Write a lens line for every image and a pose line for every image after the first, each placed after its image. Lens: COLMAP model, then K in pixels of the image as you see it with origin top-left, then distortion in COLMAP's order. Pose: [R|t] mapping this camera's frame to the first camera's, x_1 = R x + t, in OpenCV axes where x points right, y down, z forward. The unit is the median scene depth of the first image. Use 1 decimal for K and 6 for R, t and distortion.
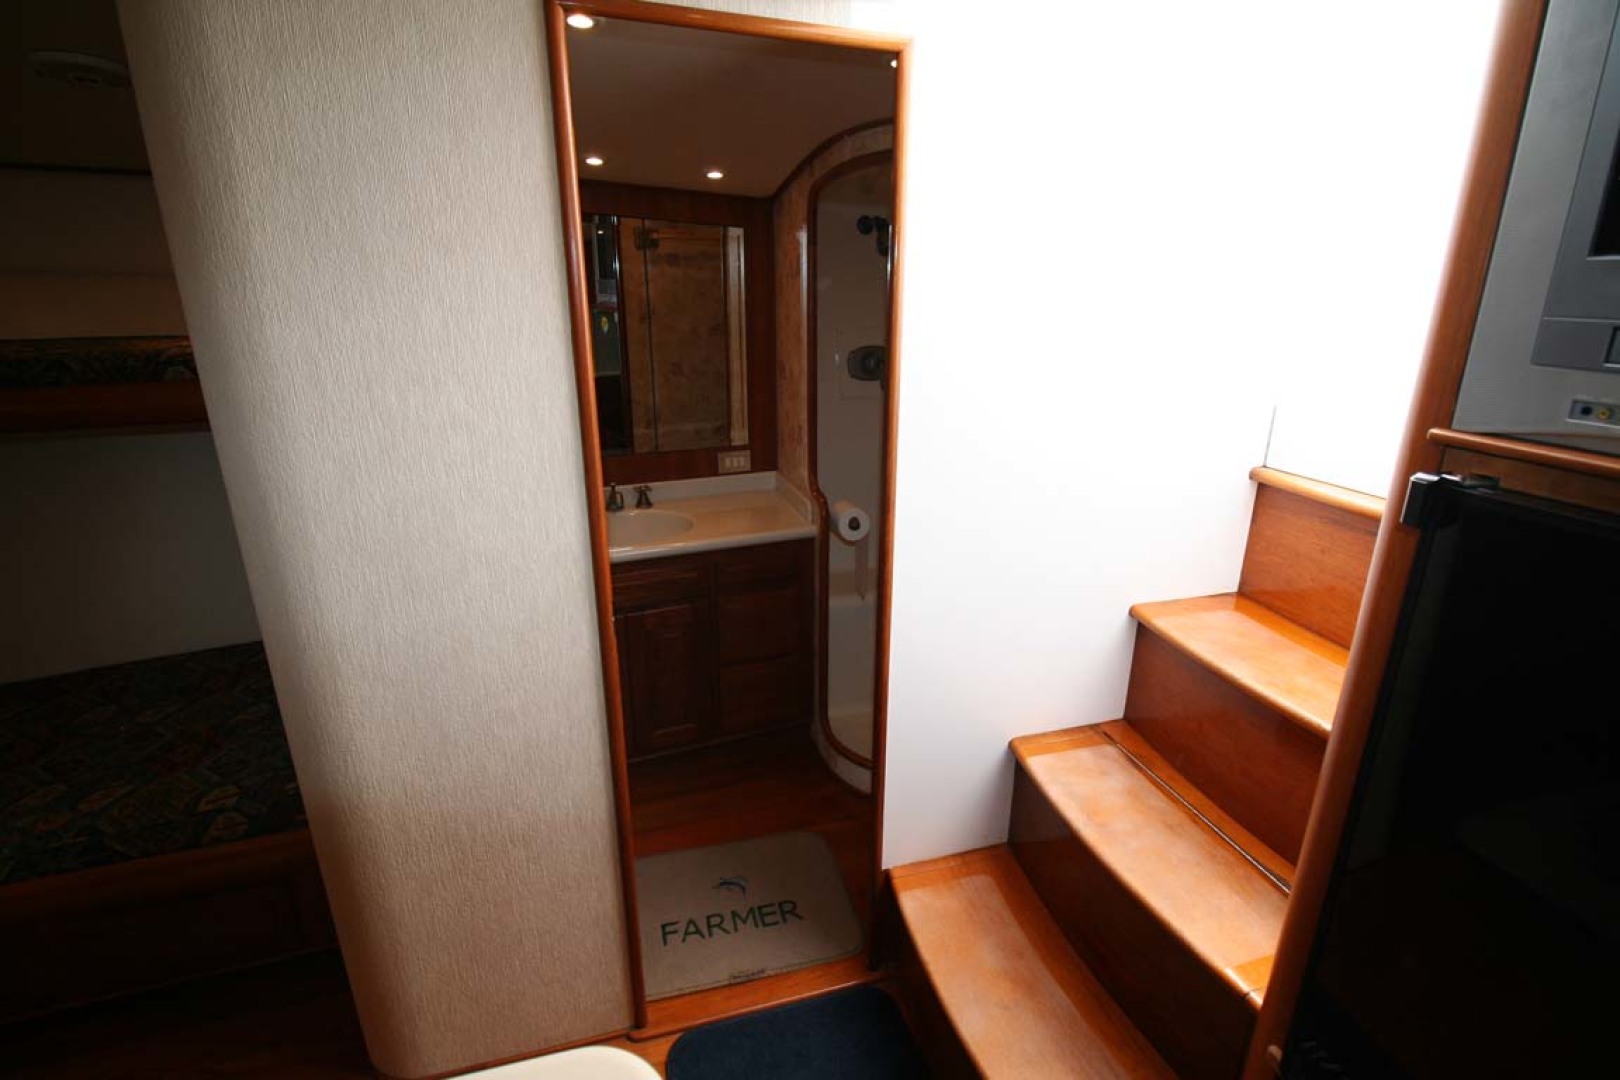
lens RADIAL K [[771.2, 0, 789.6], [0, 771.2, 530.6], [0, 0, 1]] dist [-0.026276, -0.001032]
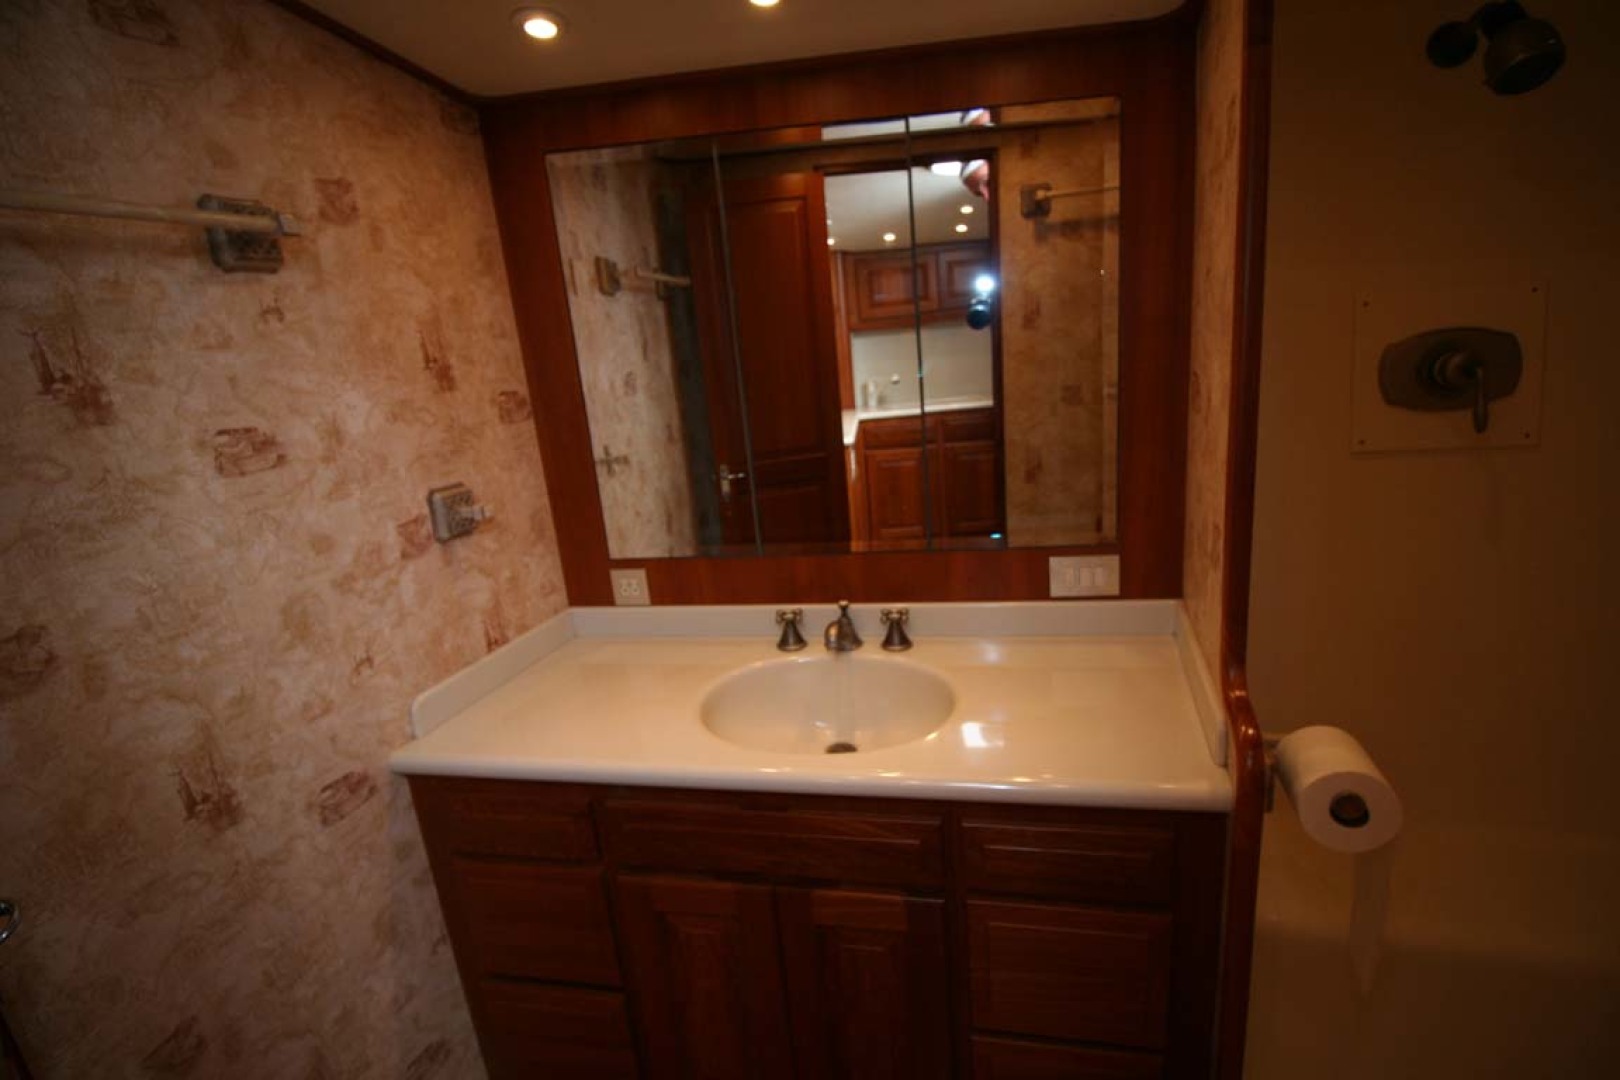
lens RADIAL K [[763.3, 0, 803.3], [0, 763.3, 538.3], [0, 0, 1]] dist [-0.002397, -0.010599]
pose [[0.828812, 0.071208, -0.554978, 0.054979], [-0.083975, 0.996465, 0.002445, -0.104764], [0.553190, 0.044578, 0.831861, 0.502807]]
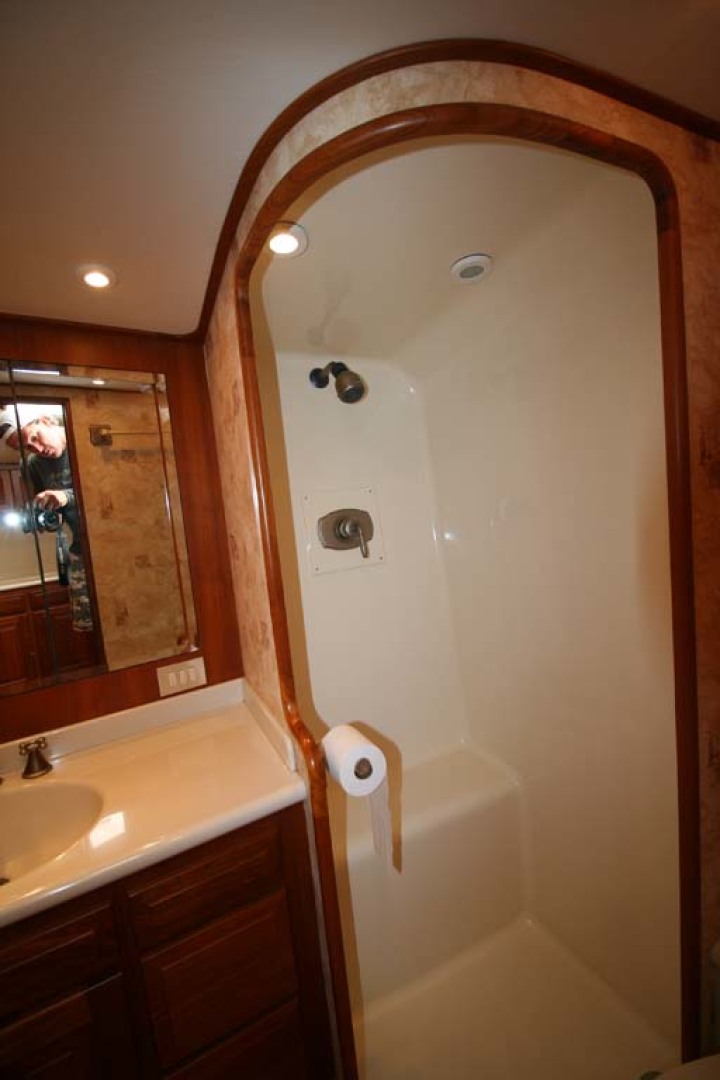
lens RADIAL K [[508.9, 0, 362.7], [0, 508.9, 541.8], [0, 0, 1]] dist [-0.002397, -0.010599]
pose [[0.978827, -0.106667, 0.174697, 0.027328], [0.142059, 0.968478, -0.204620, -0.094147], [-0.147364, 0.225105, 0.963126, 0.502047]]
